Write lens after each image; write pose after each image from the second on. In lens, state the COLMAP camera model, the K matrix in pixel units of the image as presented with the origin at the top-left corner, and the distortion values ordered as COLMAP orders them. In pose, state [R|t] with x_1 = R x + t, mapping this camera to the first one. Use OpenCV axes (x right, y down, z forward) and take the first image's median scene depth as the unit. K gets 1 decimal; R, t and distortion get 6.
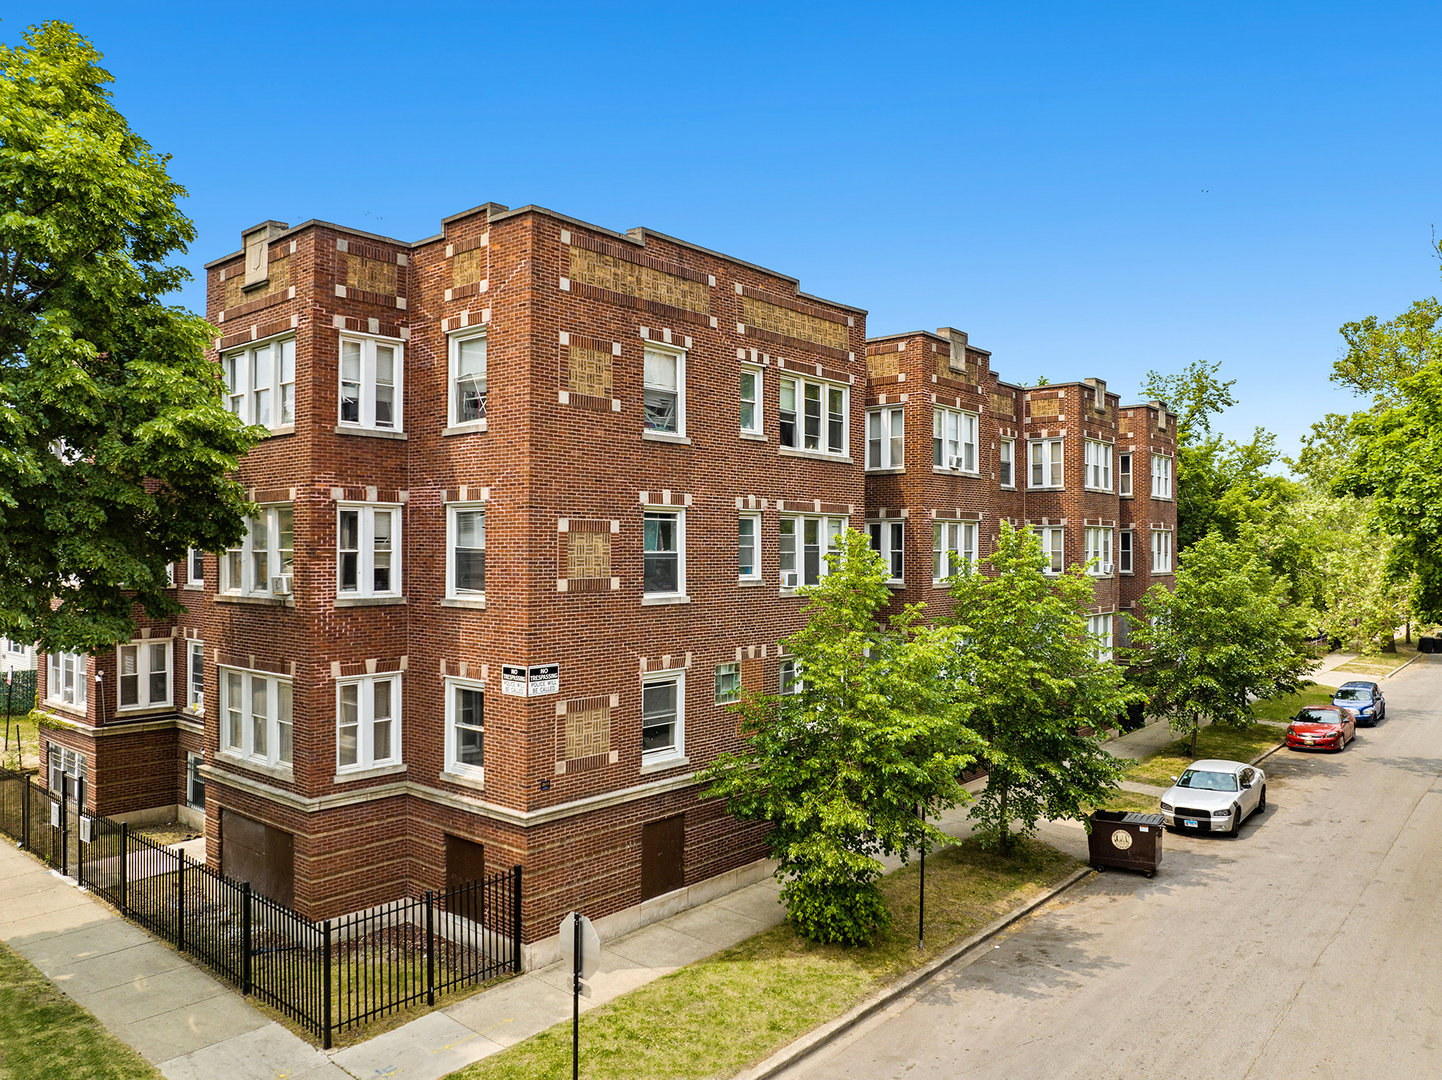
lens RADIAL K [[1044.1, 0, 721.0], [0, 1044.1, 540.0], [0, 0, 1]] dist [-0.050444, -0.001598]
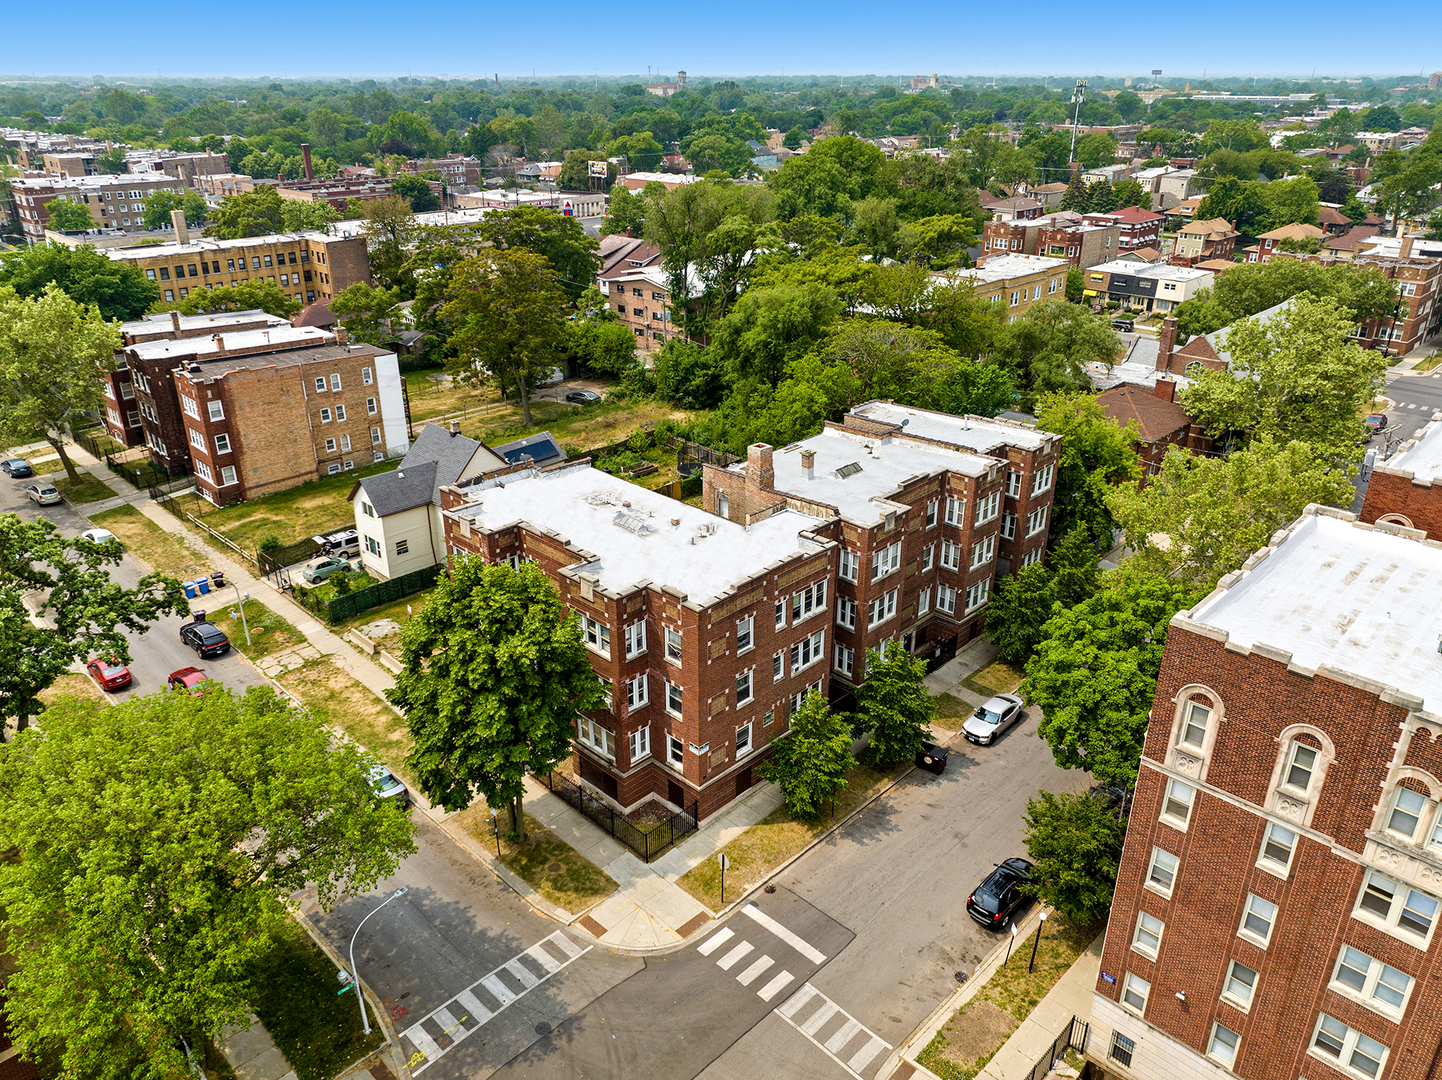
lens RADIAL K [[1044.1, 0, 721.0], [0, 1044.1, 540.0], [0, 0, 1]] dist [-0.050444, -0.001598]
pose [[0.997607, 0.024860, -0.064510, 0.048354], [0.003938, 0.911159, 0.412035, -1.456835], [0.069022, -0.411303, 0.908881, -1.293715]]
